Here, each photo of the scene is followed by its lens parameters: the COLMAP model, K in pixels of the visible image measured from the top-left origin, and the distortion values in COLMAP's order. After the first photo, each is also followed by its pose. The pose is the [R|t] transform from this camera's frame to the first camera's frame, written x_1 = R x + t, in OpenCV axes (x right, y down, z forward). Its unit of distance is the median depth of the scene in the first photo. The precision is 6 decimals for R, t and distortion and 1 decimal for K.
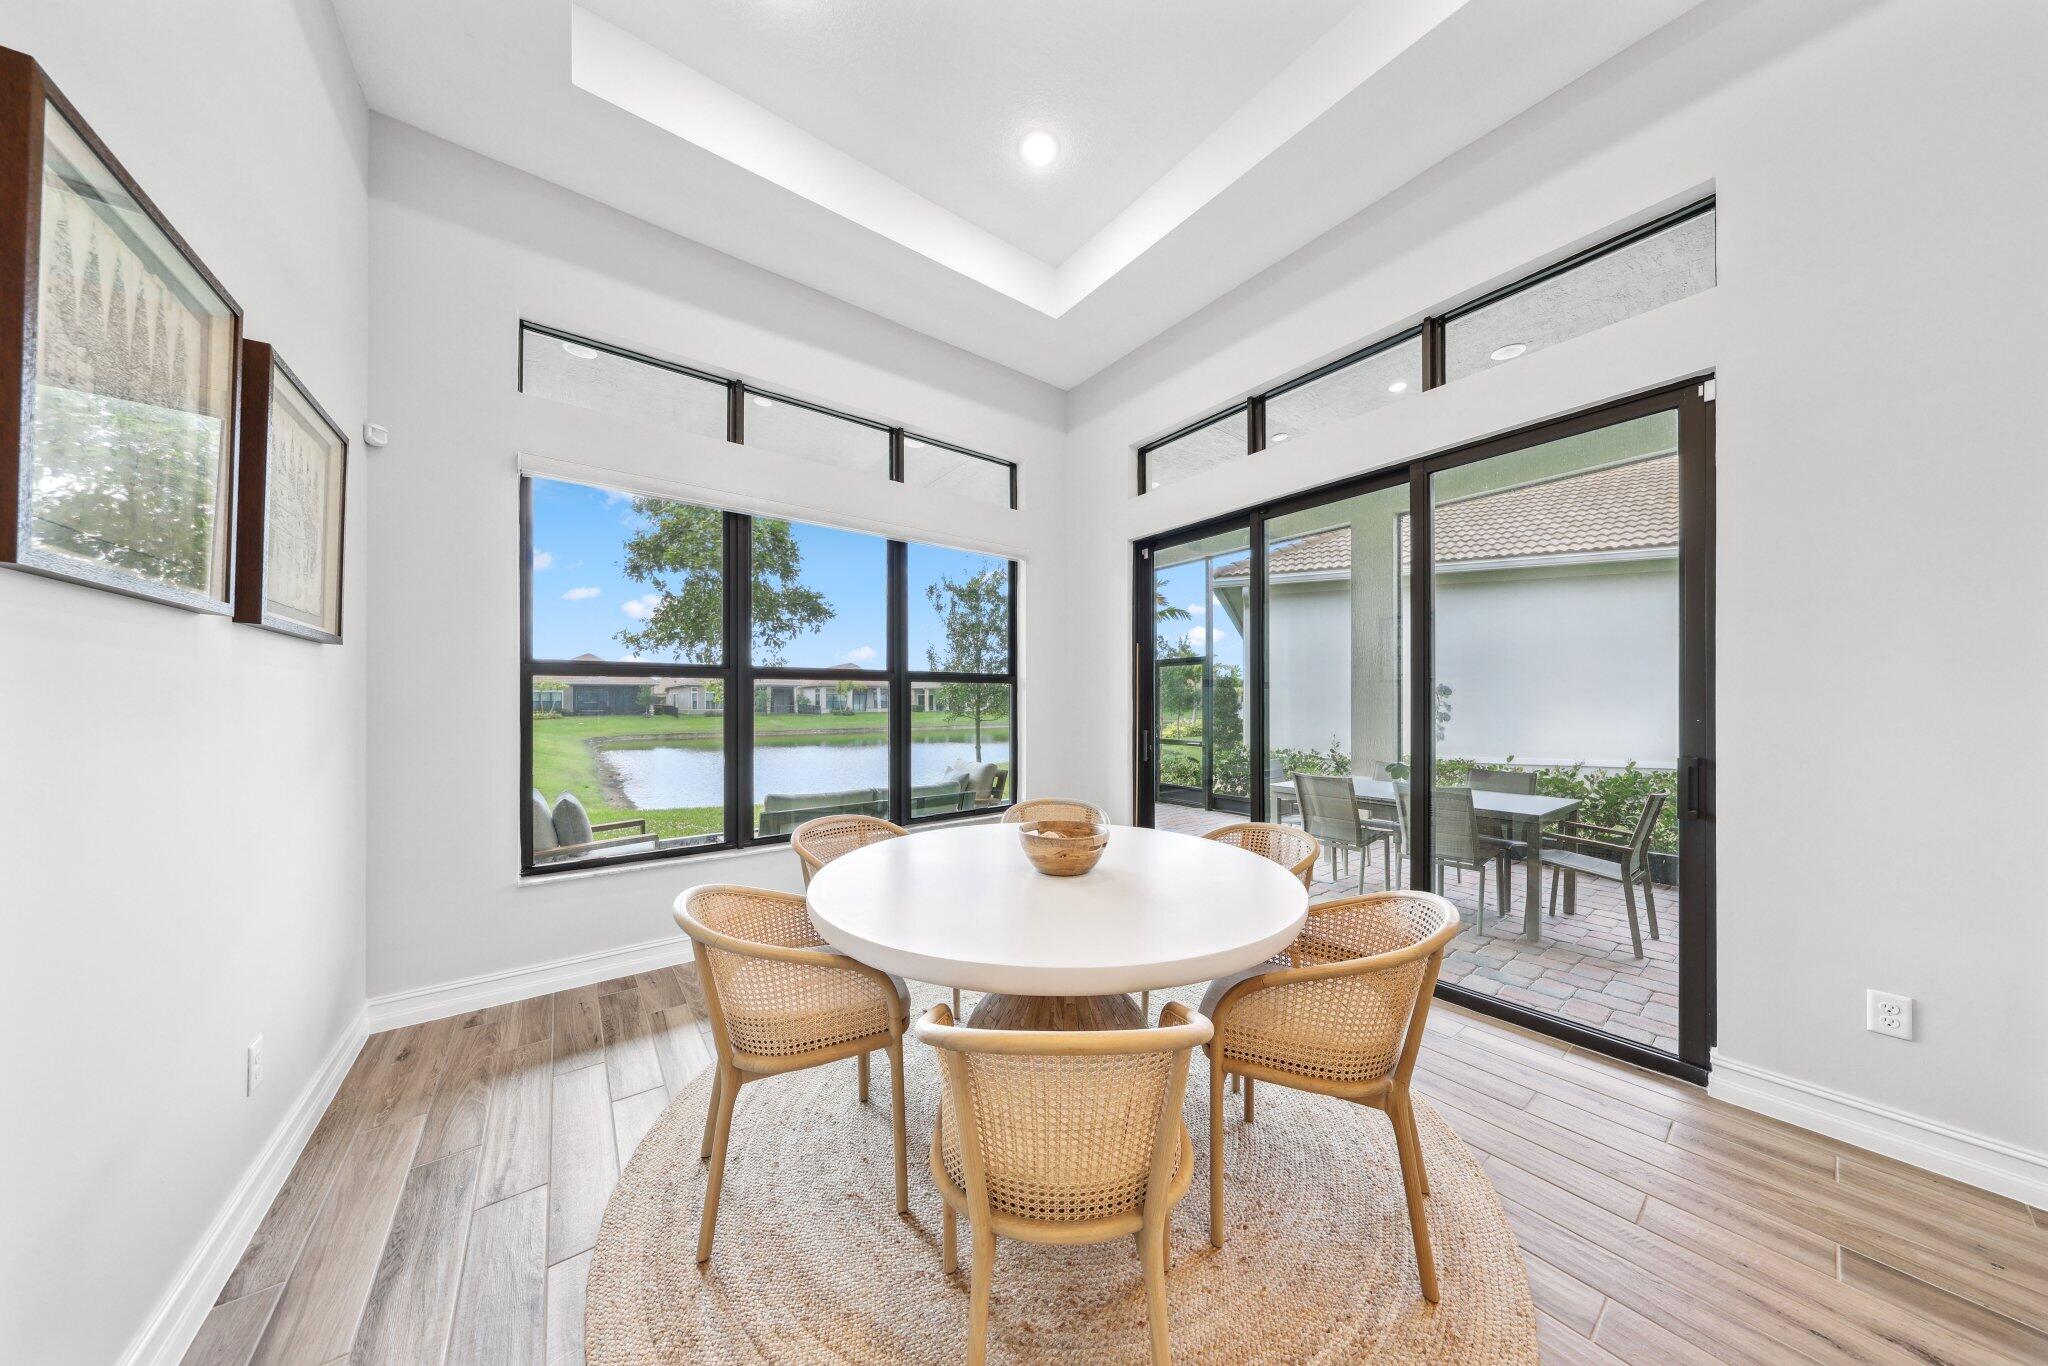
lens RADIAL K [[603.4, 0, 1021.8], [0, 603.4, 697.1], [0, 0, 1]] dist [-0.003836, -0.000049]
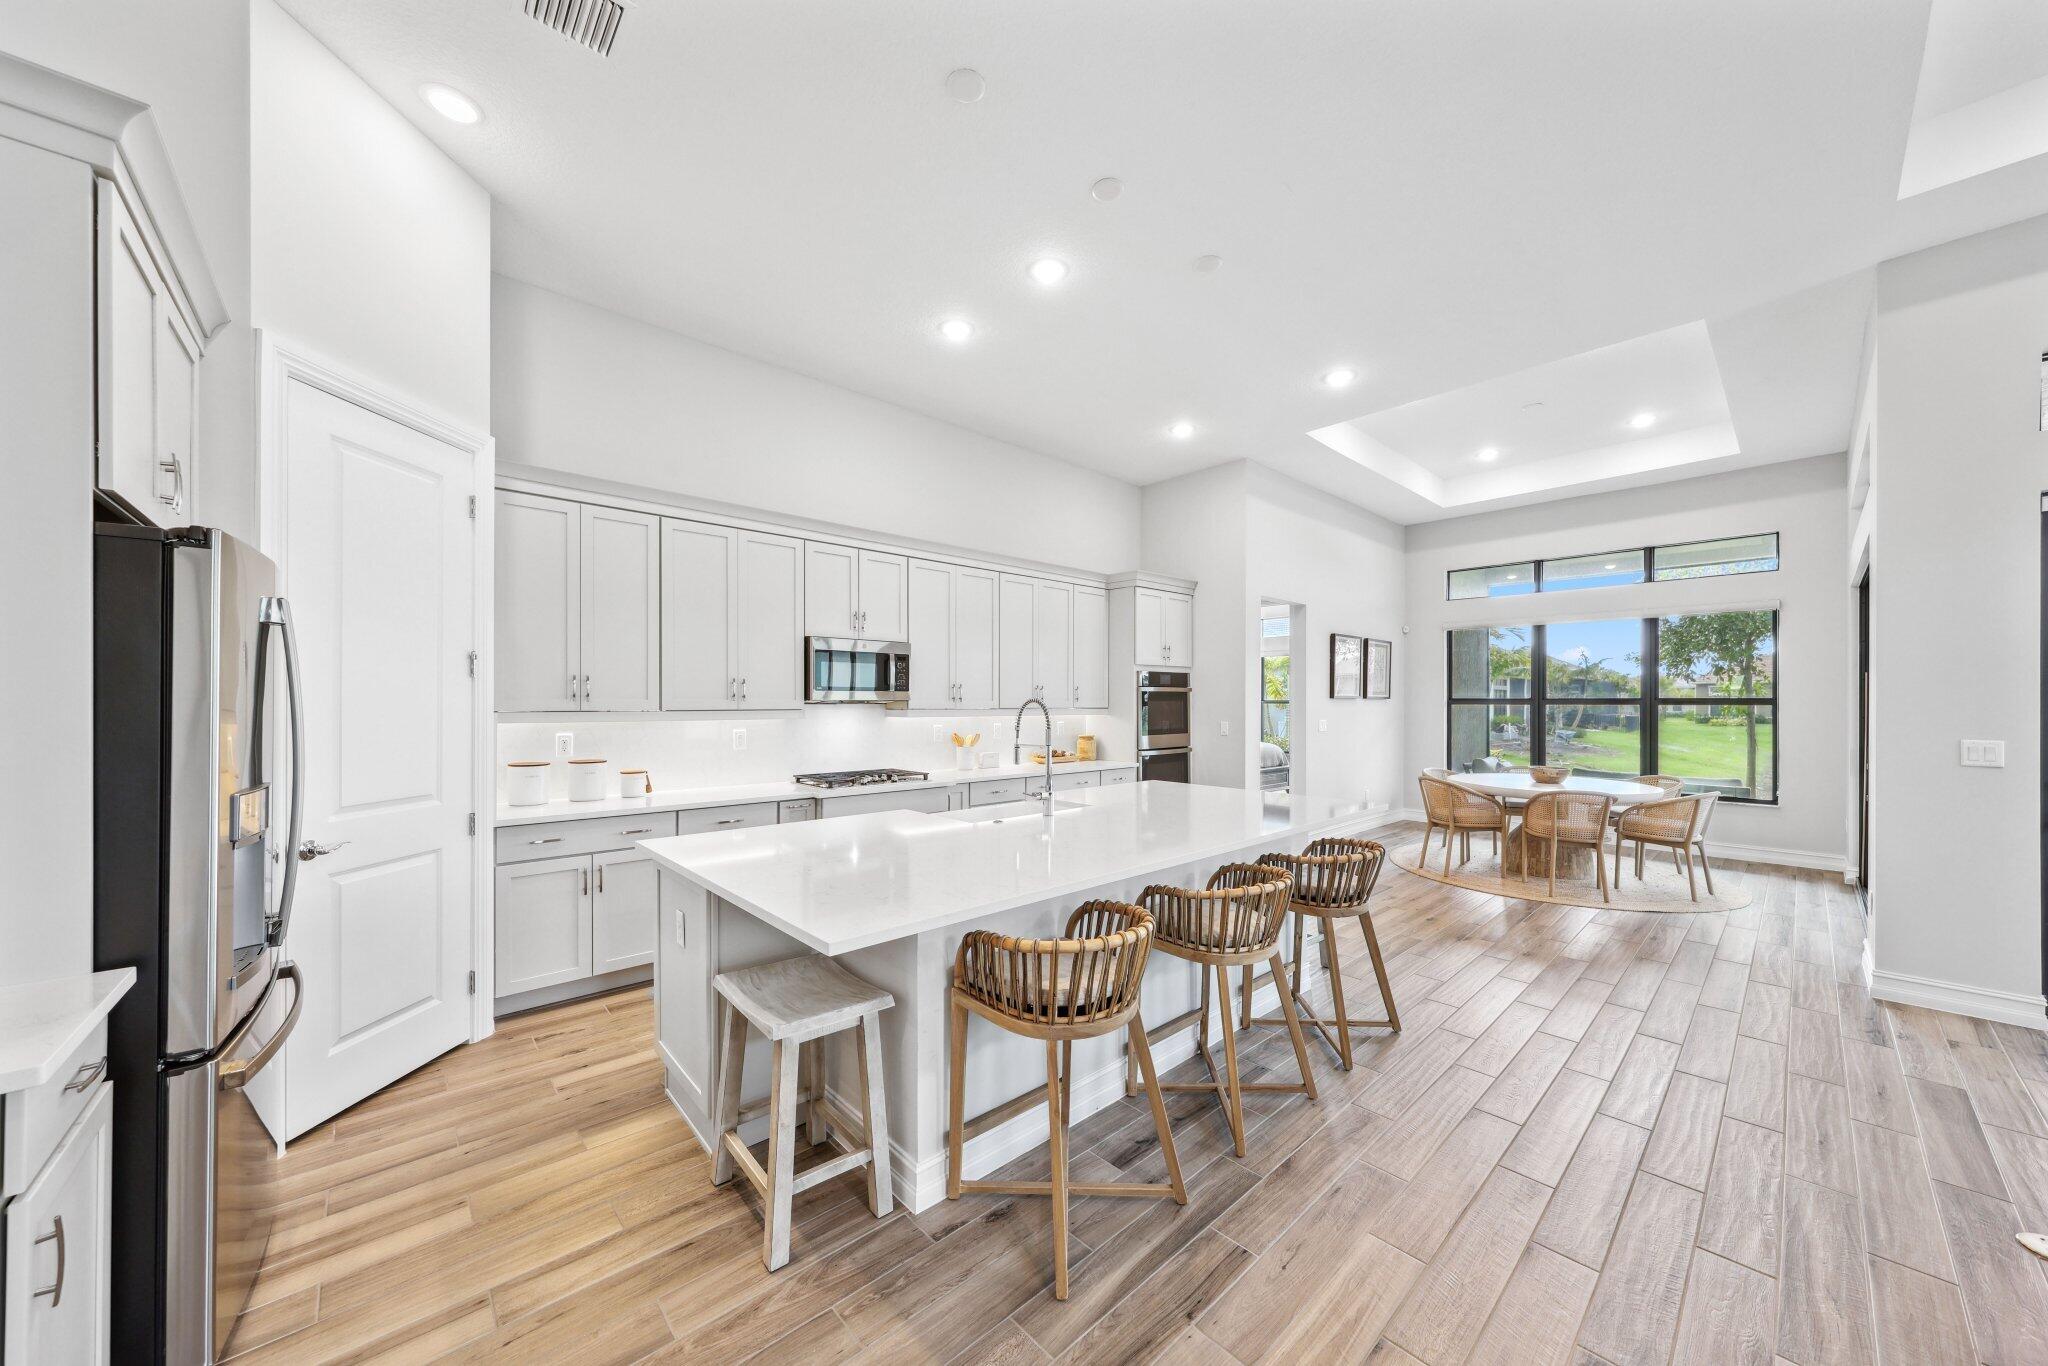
lens RADIAL K [[717.9, 0, 1035.2], [0, 717.9, 699.5], [0, 0, 1]] dist [0.000512, -0.000290]
pose [[0.109367, 0.001121, -0.994001, 1.379326], [-0.002296, 0.999997, 0.000875, -0.035963], [0.993999, 0.002187, 0.109369, -0.751983]]
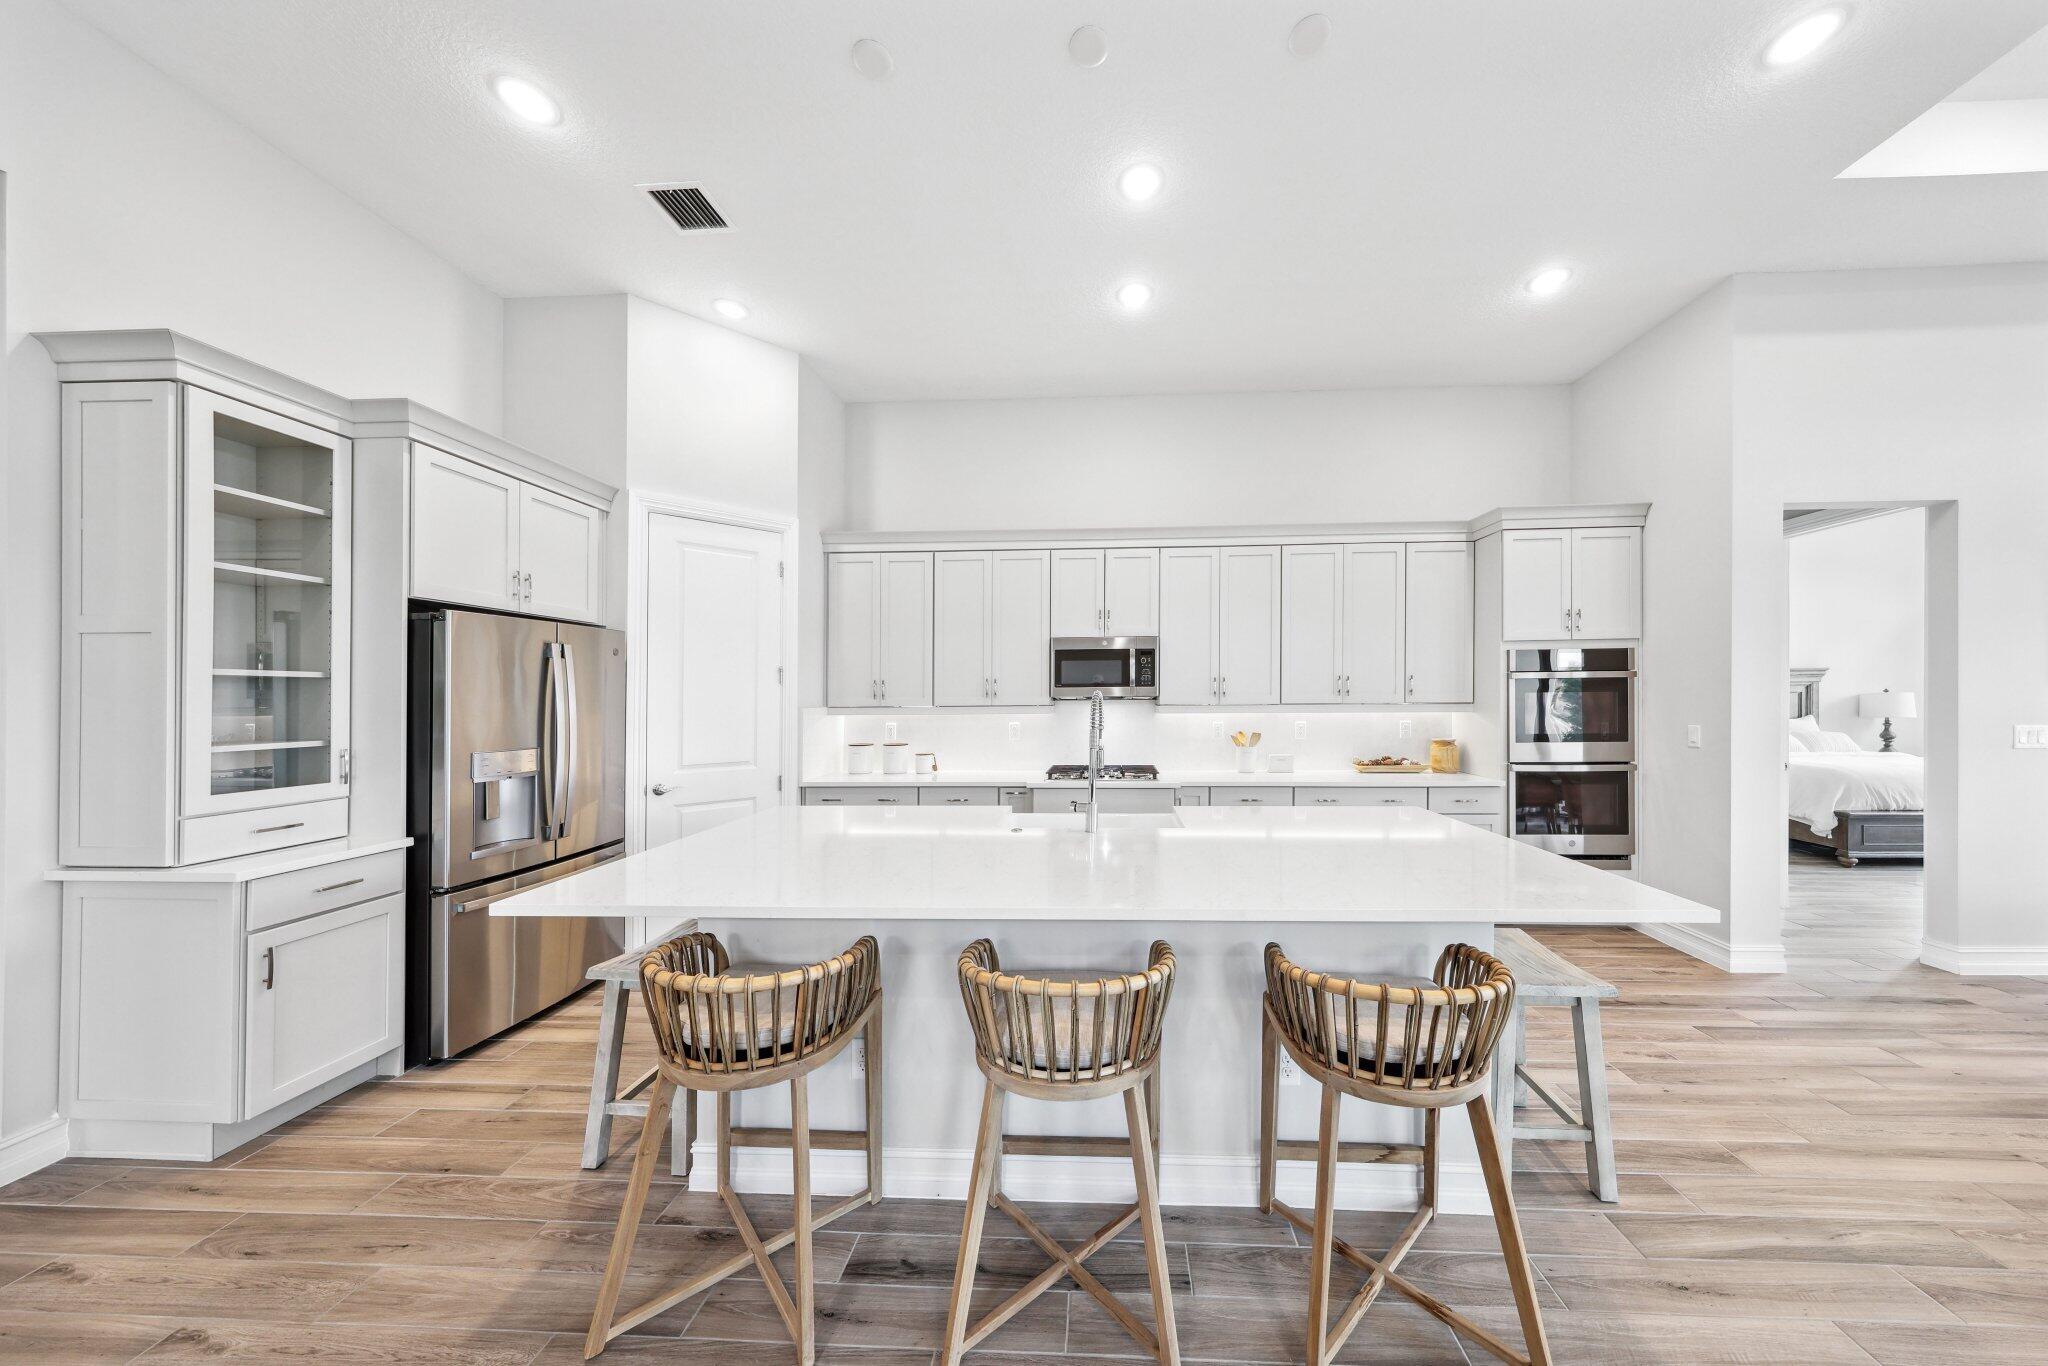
lens RADIAL K [[653.4, 0, 1079.9], [0, 653.4, 693.8], [0, 0, 1]] dist [0.001262, 0.000053]
pose [[-0.635829, 0.002724, -0.771825, 1.066917], [0.010676, 0.999929, -0.005265, -0.032210], [0.771756, -0.011588, -0.635813, -0.268543]]
